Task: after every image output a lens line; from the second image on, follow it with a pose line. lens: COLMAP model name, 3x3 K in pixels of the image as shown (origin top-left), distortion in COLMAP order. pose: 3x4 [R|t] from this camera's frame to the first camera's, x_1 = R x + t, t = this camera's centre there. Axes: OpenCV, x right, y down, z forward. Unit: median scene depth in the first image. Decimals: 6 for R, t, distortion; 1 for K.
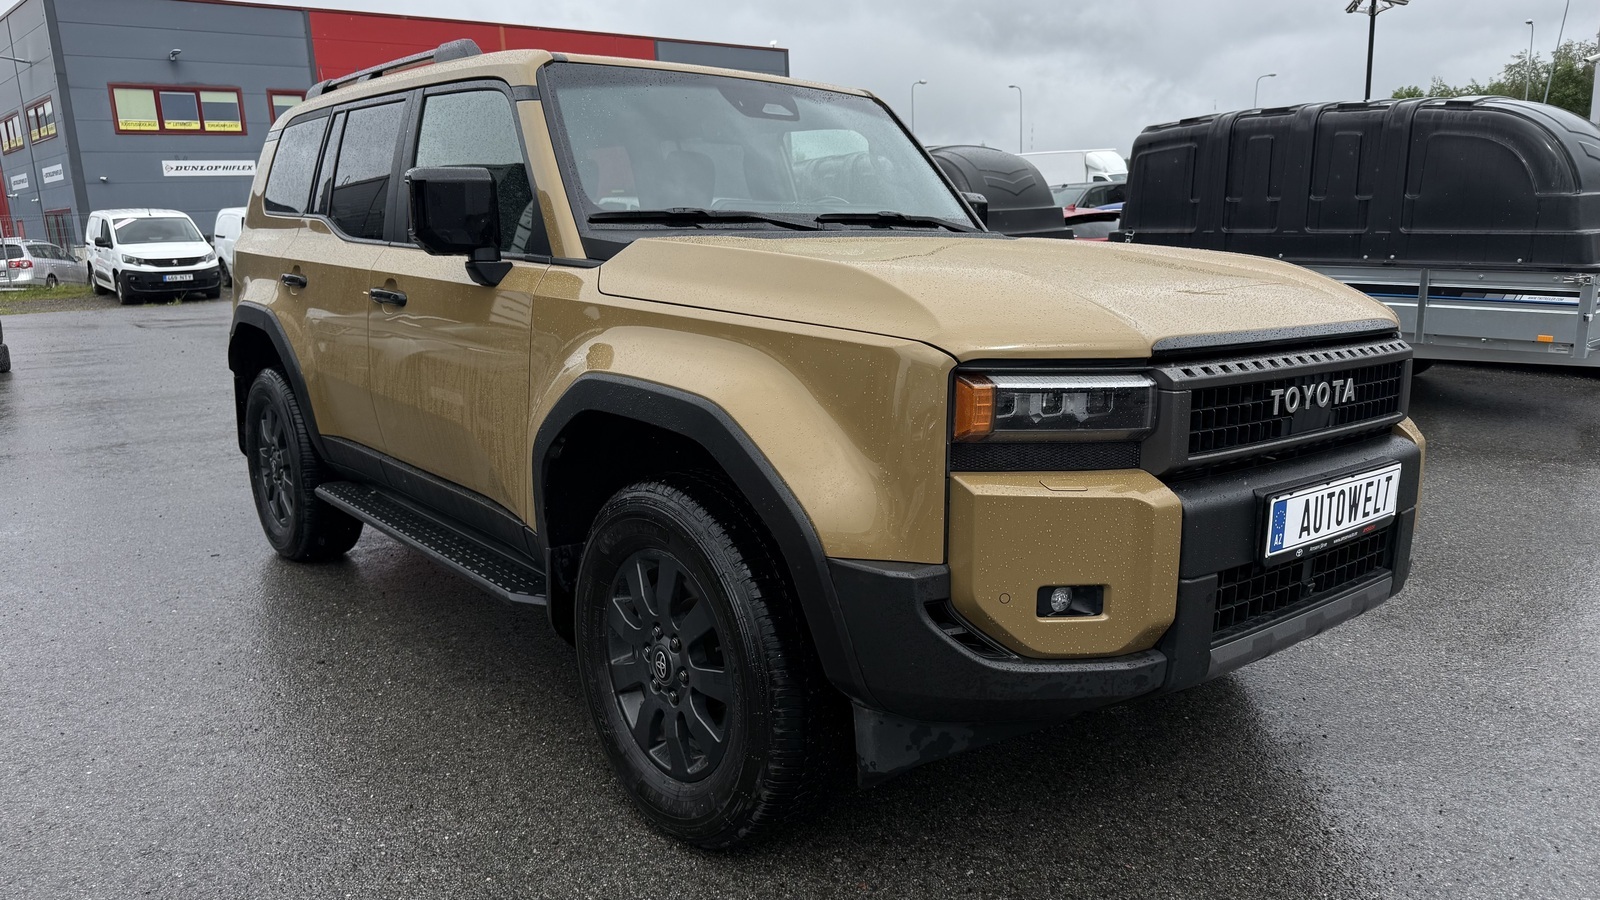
lens RADIAL K [[1159.7, 0, 800.0], [0, 1159.7, 450.0], [0, 0, 1]] dist [0.046151, -0.003722]
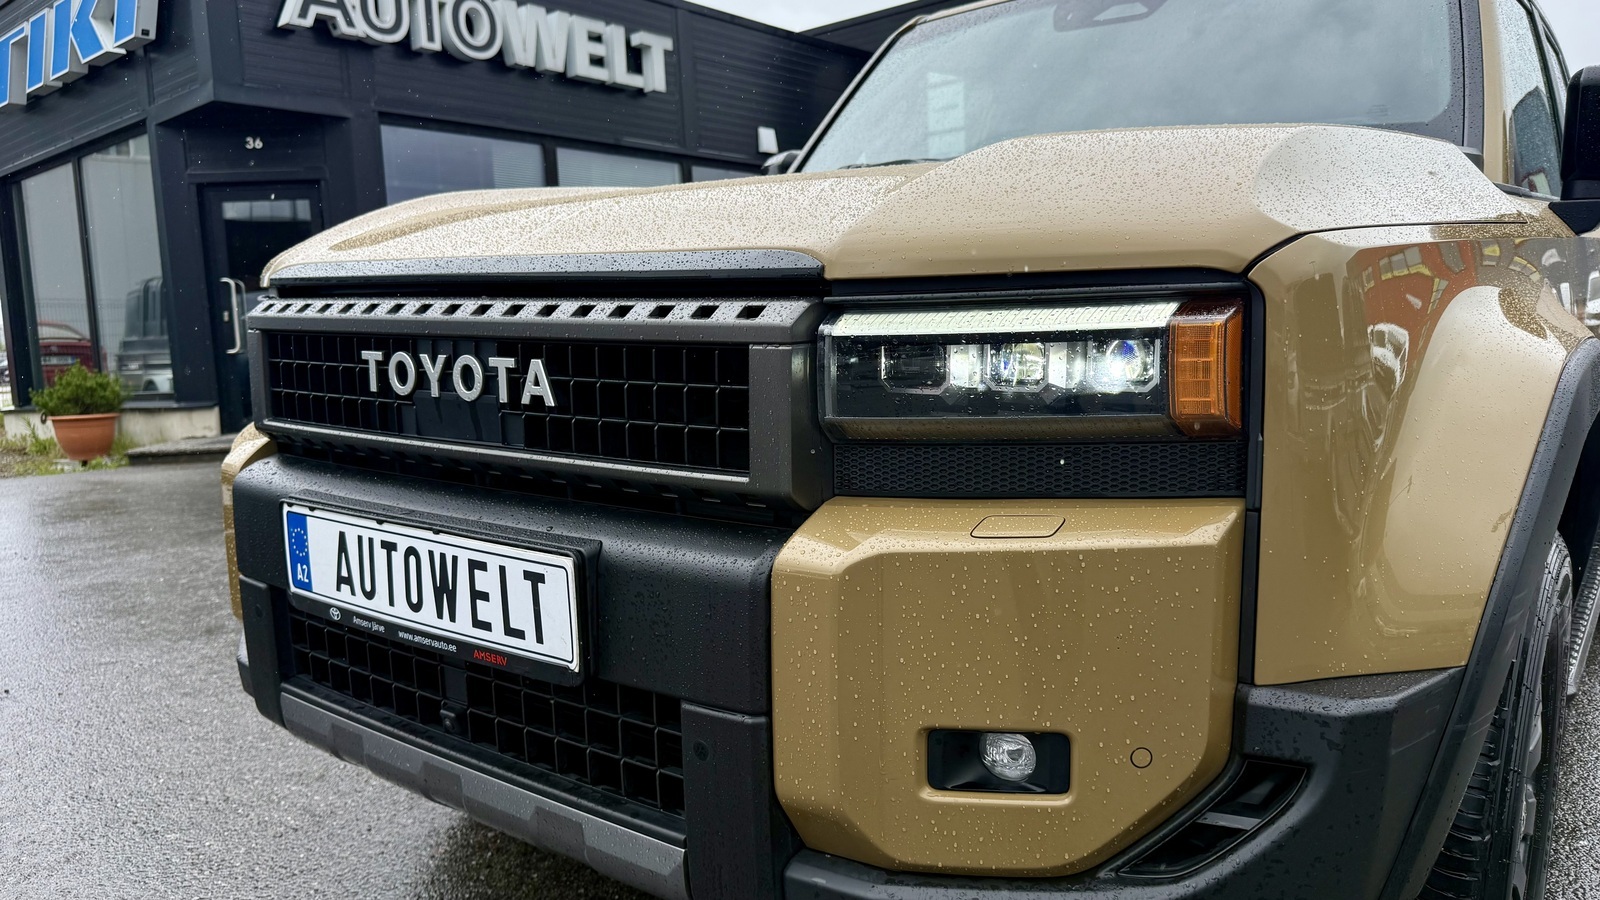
lens RADIAL K [[1159.7, 0, 800.0], [0, 1159.7, 450.0], [0, 0, 1]] dist [0.046151, -0.003722]
pose [[0.209819, 0.132773, -0.968683, 1.059696], [-0.161421, 0.981845, 0.099613, -0.098218], [0.964323, 0.135465, 0.227442, 1.077298]]
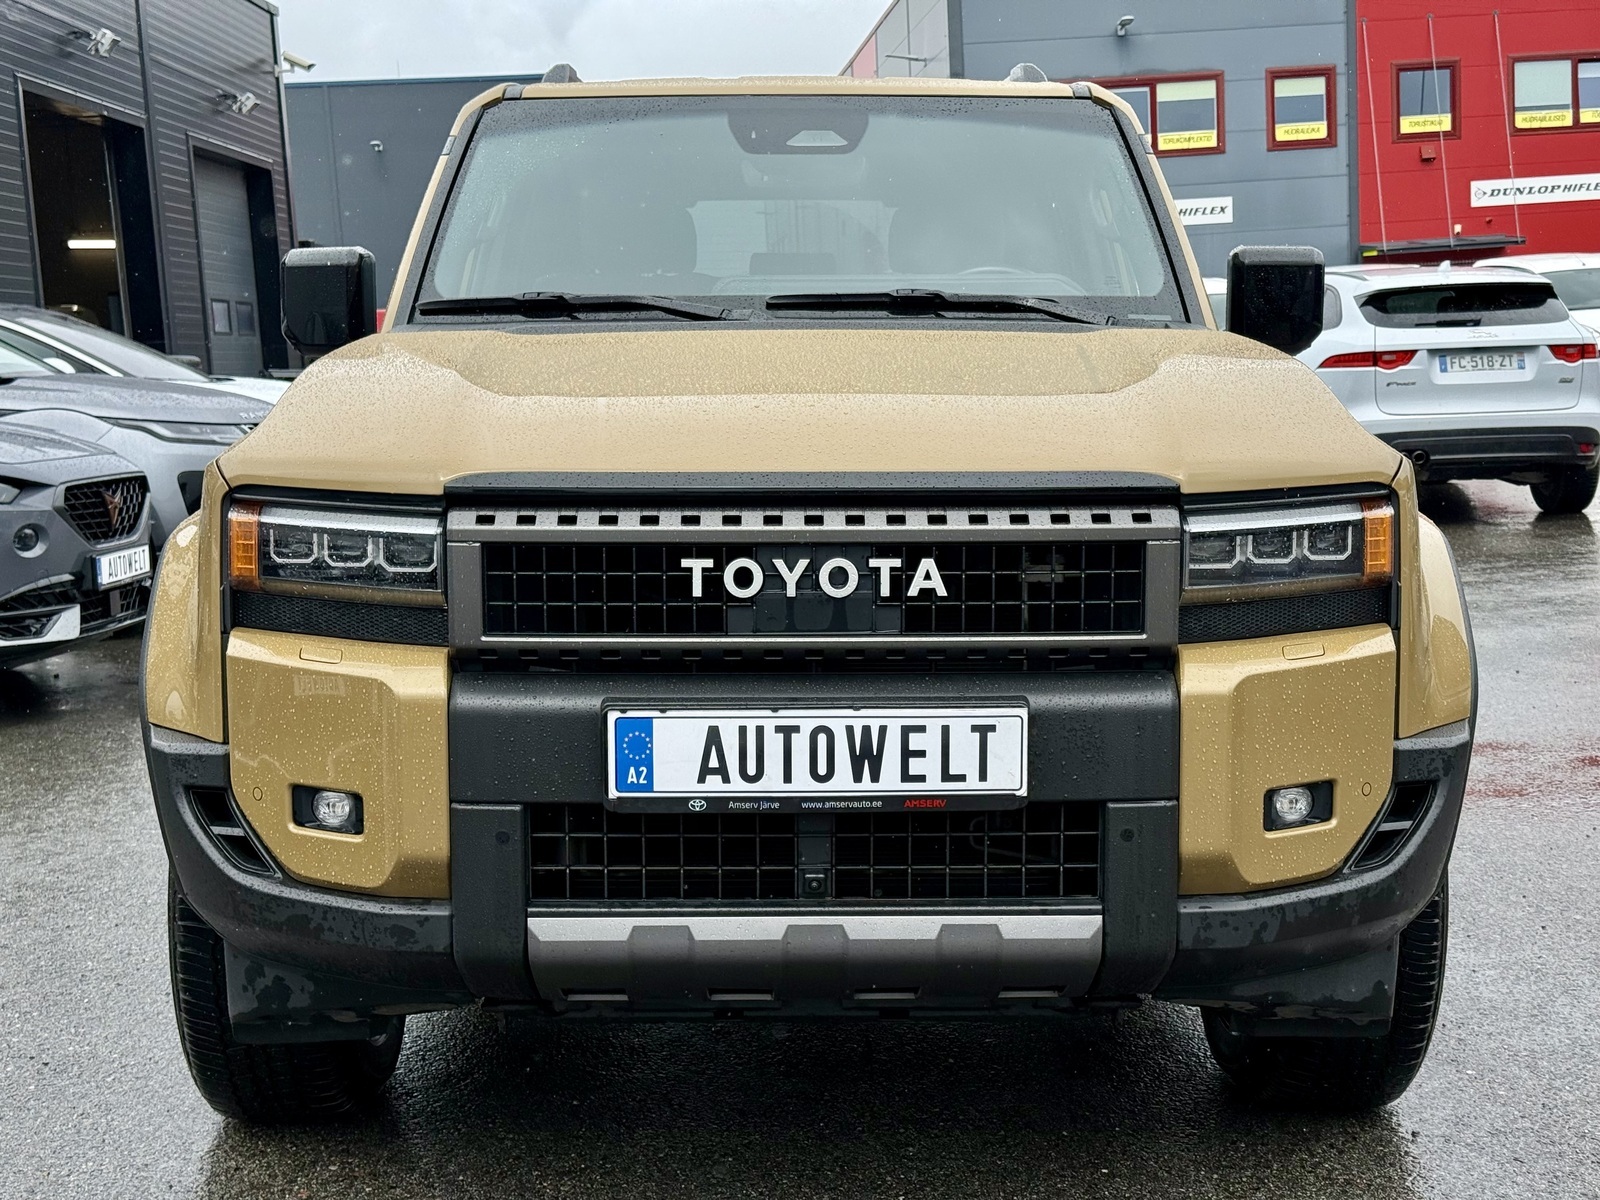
lens RADIAL K [[2243.8, 0, 707.8], [0, 2243.8, 599.5], [0, 0, 1]] dist [0.157264, -0.003624]
pose [[0.775481, 0.071689, -0.627288, 1.217209], [-0.109203, 0.993788, -0.021428, -0.001680], [0.621856, 0.085118, 0.778492, -0.002408]]
